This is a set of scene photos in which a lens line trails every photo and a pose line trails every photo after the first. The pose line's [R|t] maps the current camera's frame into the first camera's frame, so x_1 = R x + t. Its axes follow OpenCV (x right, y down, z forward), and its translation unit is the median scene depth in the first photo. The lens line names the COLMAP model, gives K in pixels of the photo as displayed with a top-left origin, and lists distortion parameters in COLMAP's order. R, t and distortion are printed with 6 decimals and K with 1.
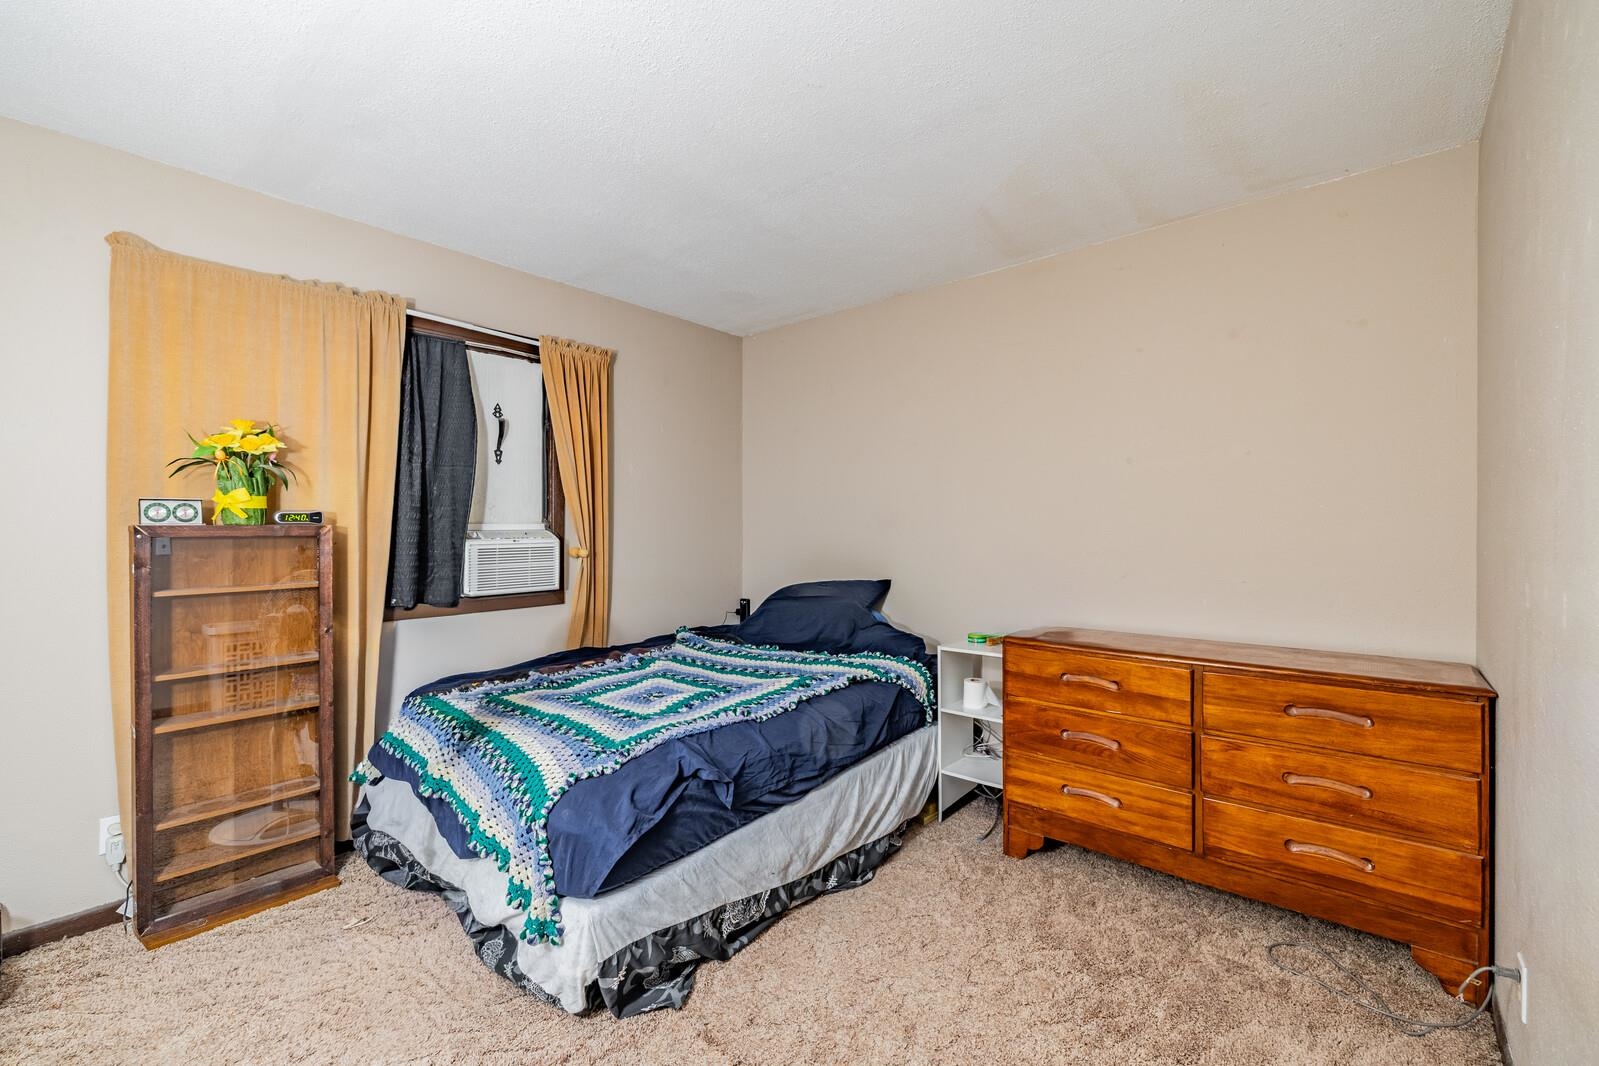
lens RADIAL K [[661.5, 0, 796.0], [0, 661.5, 524.0], [0, 0, 1]] dist [0.001214, 0.000118]
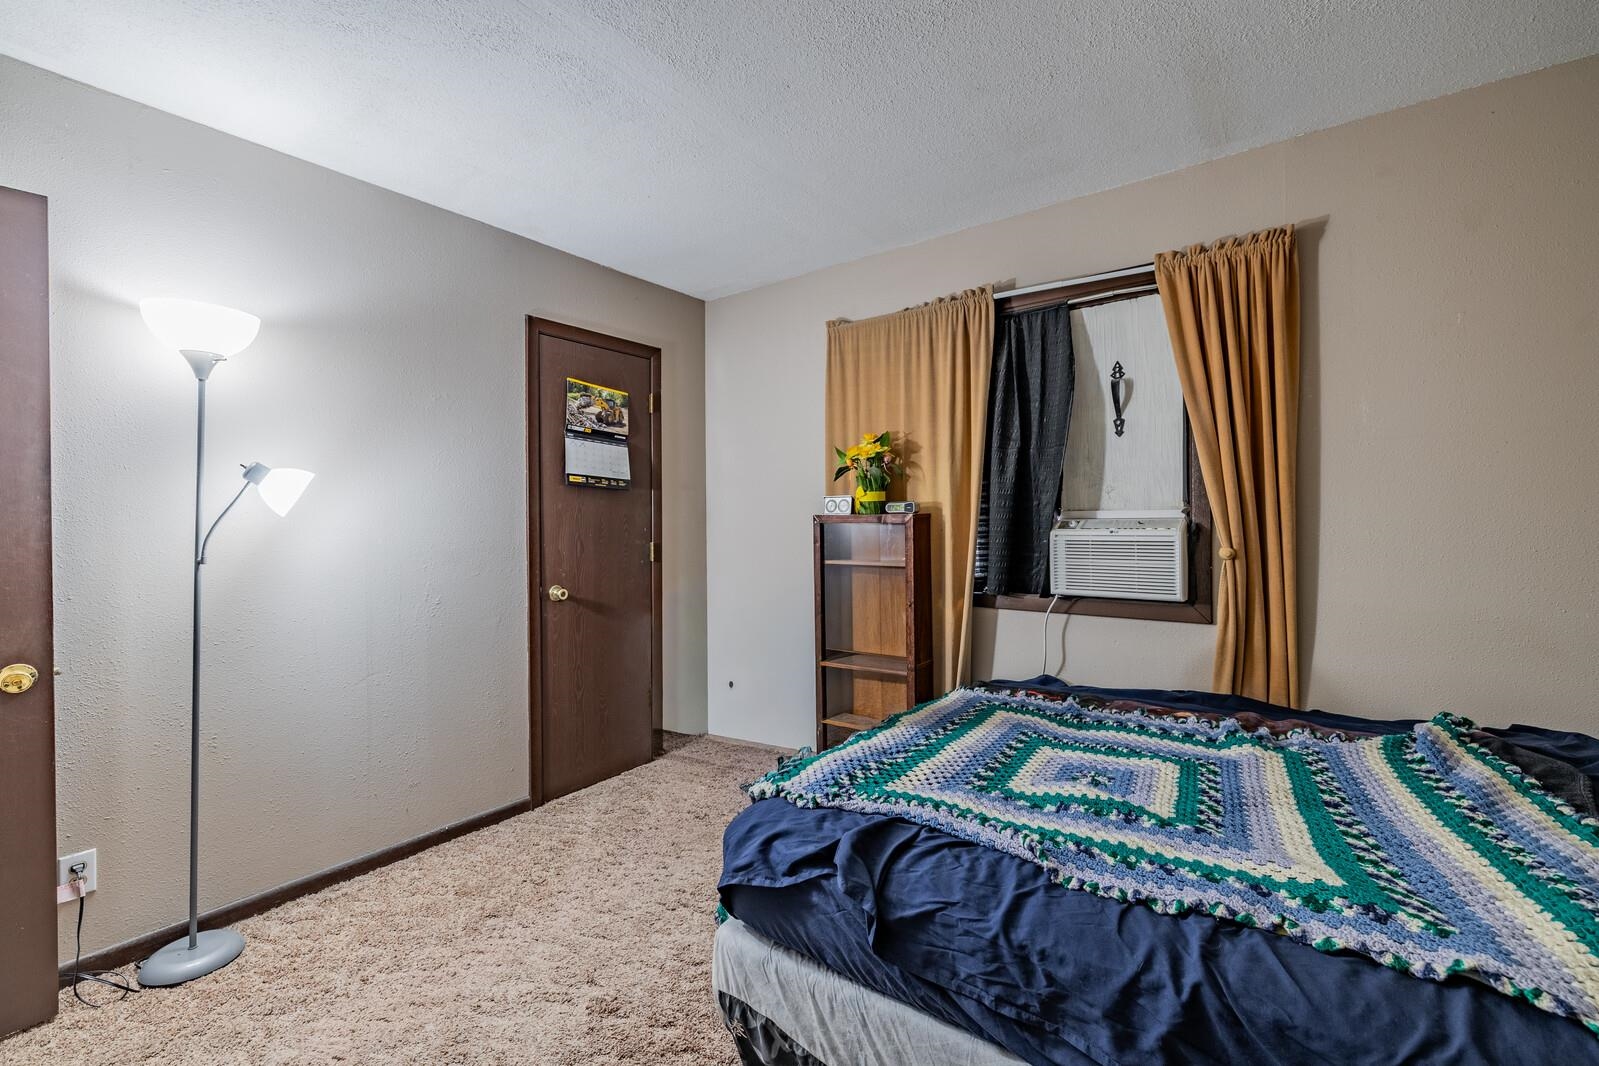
lens RADIAL K [[661.5, 0, 796.0], [0, 661.5, 524.0], [0, 0, 1]] dist [0.001214, 0.000118]
pose [[0.073891, 0.011328, -0.997202, 0.370502], [0.009970, 0.999877, 0.012098, 0.002541], [0.997217, -0.010836, 0.073769, 0.617170]]
